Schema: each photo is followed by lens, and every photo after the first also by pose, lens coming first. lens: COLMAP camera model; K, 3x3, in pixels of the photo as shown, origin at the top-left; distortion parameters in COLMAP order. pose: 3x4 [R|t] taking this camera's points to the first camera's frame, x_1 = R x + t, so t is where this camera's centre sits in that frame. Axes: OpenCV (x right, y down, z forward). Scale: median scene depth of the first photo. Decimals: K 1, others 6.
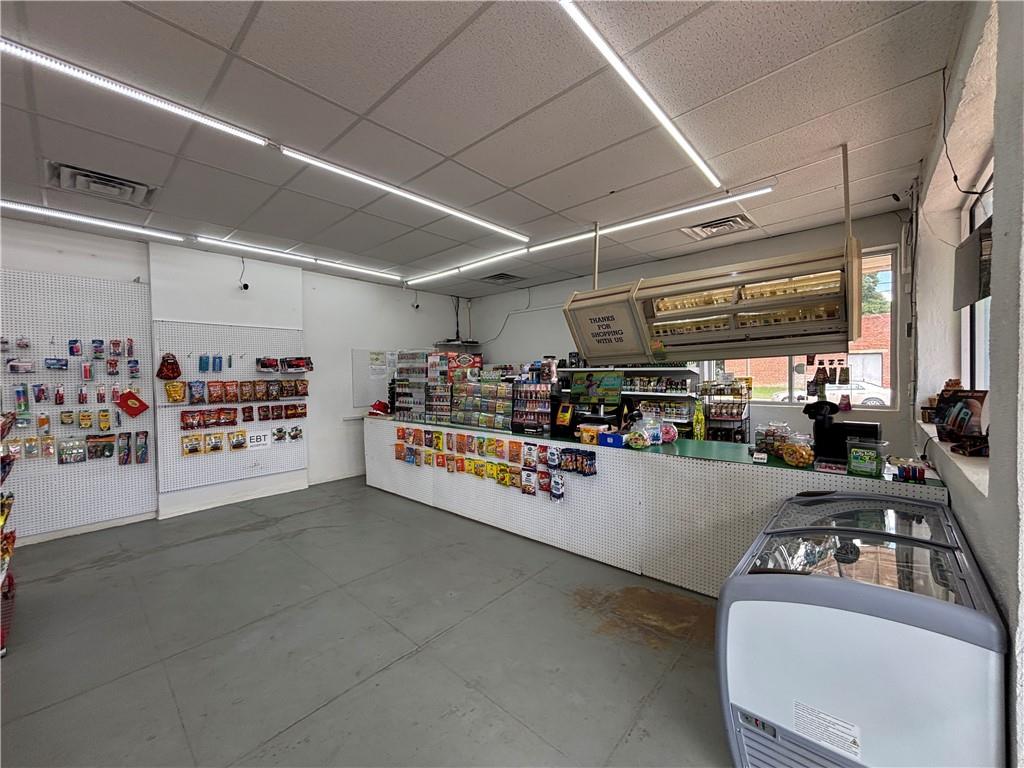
lens RADIAL K [[412.3, 0, 512.0], [0, 412.3, 384.0], [0, 0, 1]] dist [-0.002526, -0.000432]
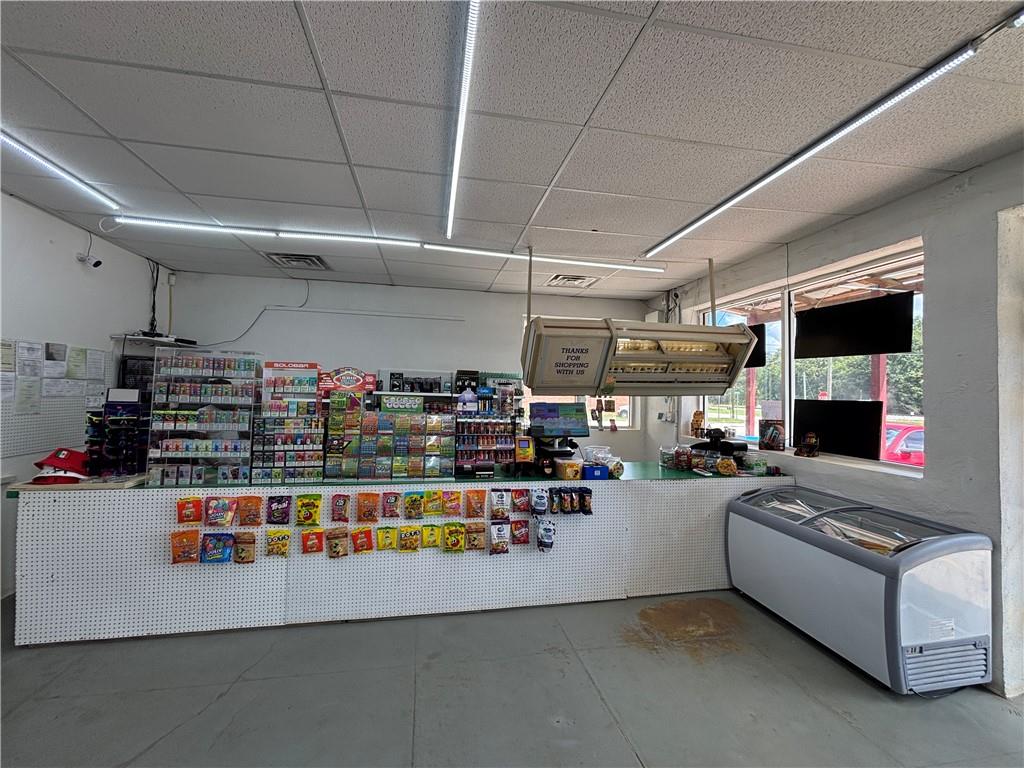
lens RADIAL K [[412.3, 0, 512.0], [0, 412.3, 384.0], [0, 0, 1]] dist [-0.002526, -0.000432]
pose [[0.601062, 0.045349, 0.797915, -0.533245], [-0.010137, 0.998741, -0.049127, -0.021891], [-0.799138, 0.021440, 0.600765, 0.430091]]
